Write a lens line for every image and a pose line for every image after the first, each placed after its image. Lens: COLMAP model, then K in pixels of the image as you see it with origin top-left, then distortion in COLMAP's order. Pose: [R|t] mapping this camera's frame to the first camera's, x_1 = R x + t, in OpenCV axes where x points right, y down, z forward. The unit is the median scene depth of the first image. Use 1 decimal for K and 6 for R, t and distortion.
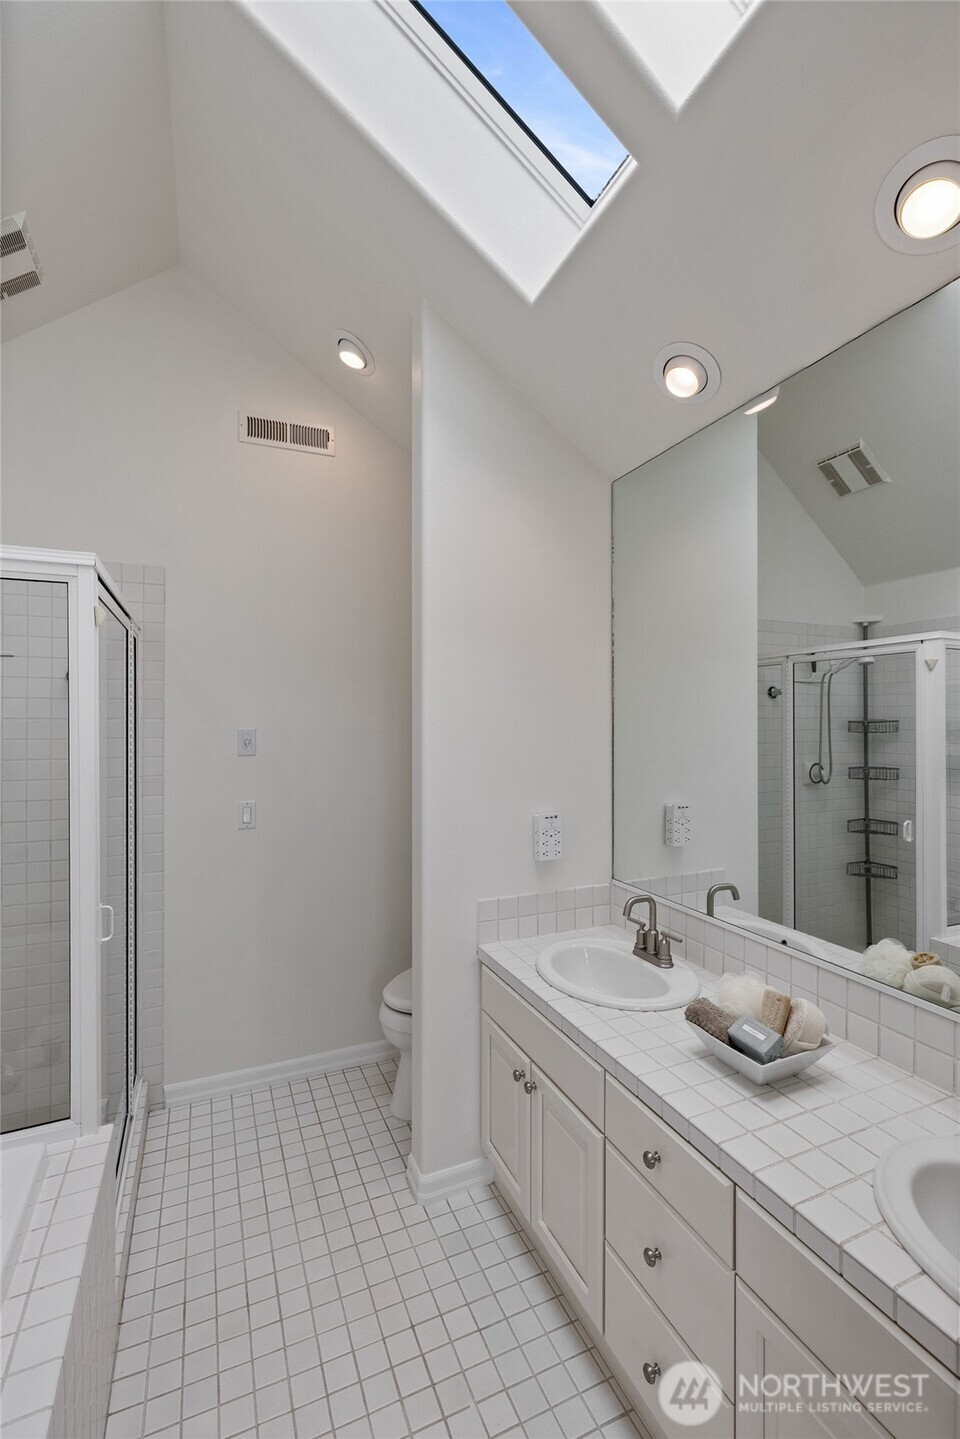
lens RADIAL K [[613.2, 0, 491.6], [0, 613.2, 711.7], [0, 0, 1]] dist [0.006509, 0.000449]
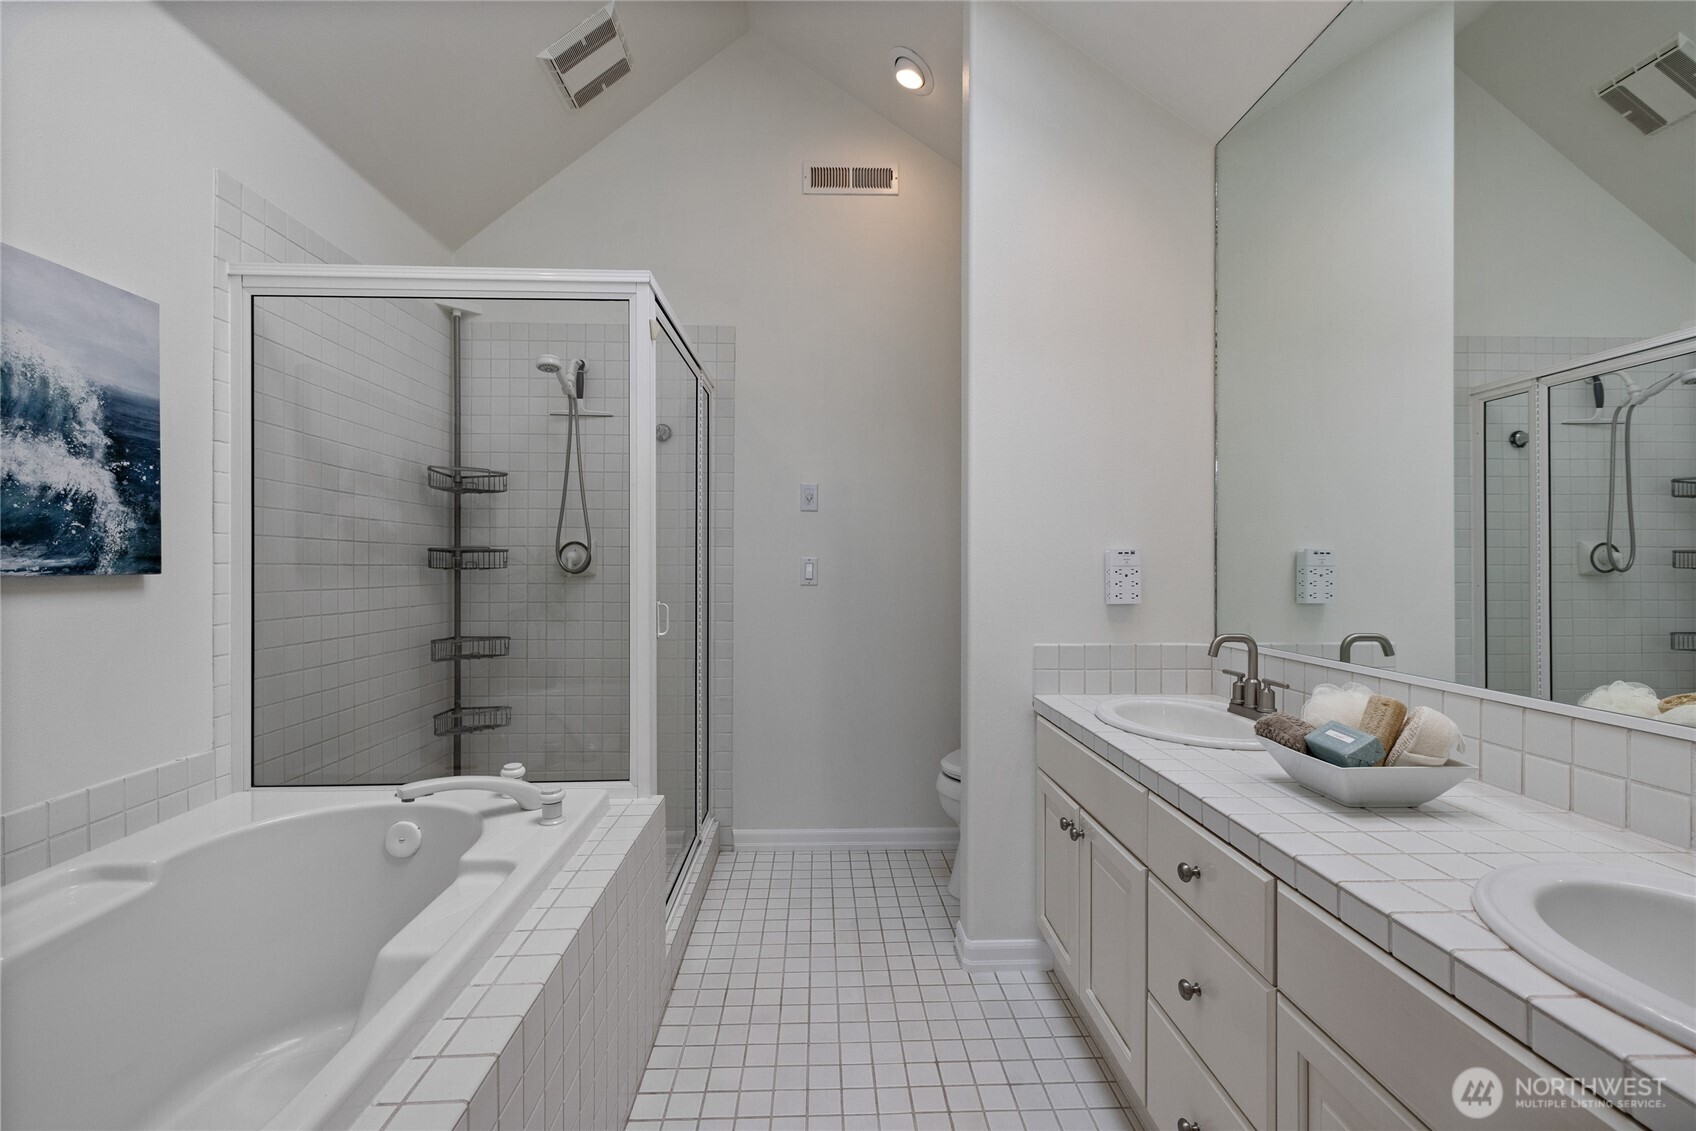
lens RADIAL K [[722.7, 0, 887.3], [0, 722.7, 580.4], [0, 0, 1]] dist [0.006509, 0.000449]
pose [[0.932406, -0.005954, -0.361363, 0.153747], [0.002847, 0.999954, -0.009129, 0.224397], [0.361401, 0.007483, 0.932380, -0.029676]]
